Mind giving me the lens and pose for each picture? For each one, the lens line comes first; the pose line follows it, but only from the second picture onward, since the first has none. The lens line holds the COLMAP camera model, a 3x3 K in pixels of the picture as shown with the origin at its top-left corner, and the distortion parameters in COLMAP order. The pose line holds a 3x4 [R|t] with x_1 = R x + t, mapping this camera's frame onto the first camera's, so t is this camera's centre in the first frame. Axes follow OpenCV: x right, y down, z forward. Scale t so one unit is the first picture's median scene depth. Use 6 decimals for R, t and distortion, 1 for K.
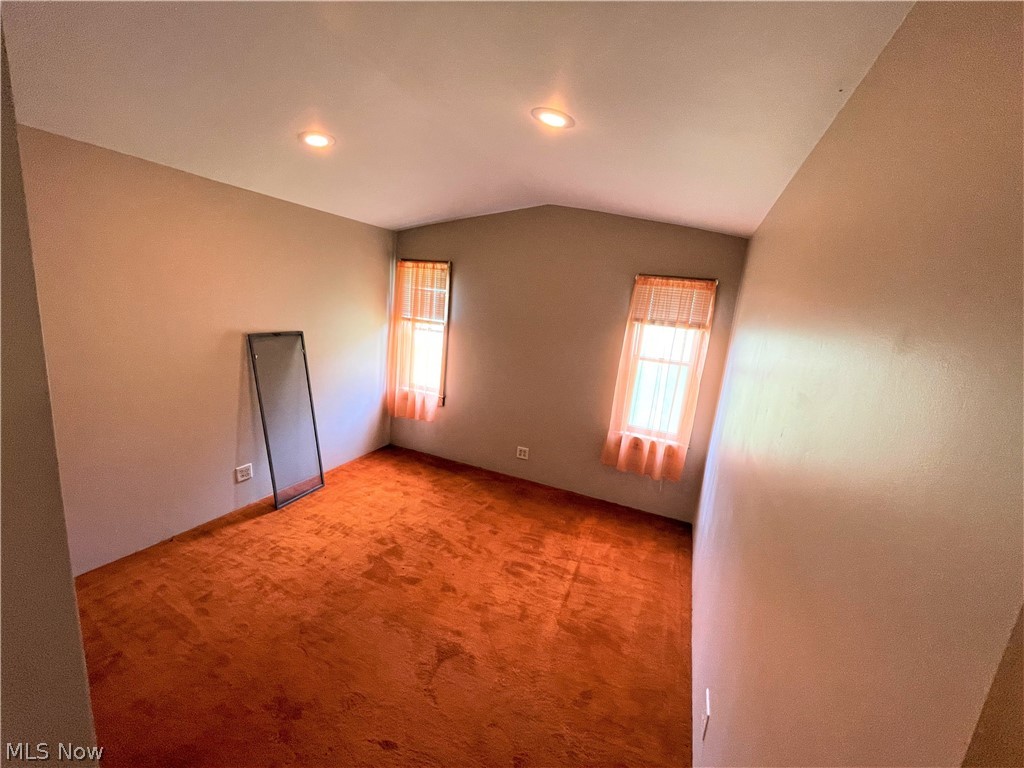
lens RADIAL K [[408.4, 0, 511.3], [0, 408.4, 386.1], [0, 0, 1]] dist [0.002680, 0.000001]
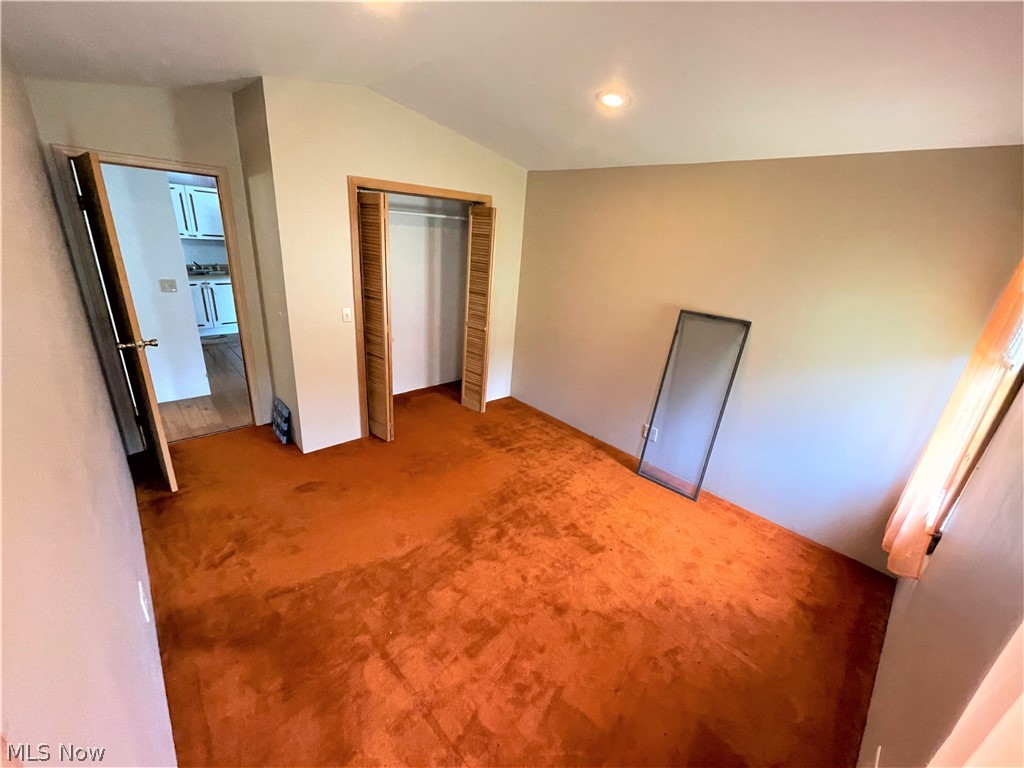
lens RADIAL K [[408.4, 0, 511.8], [0, 408.4, 381.8], [0, 0, 1]] dist [0.002680, 0.000001]
pose [[-0.390071, 0.203410, -0.898036, 0.458506], [-0.291056, 0.898050, 0.329836, -0.167169], [0.873574, 0.390039, -0.291099, 0.929628]]
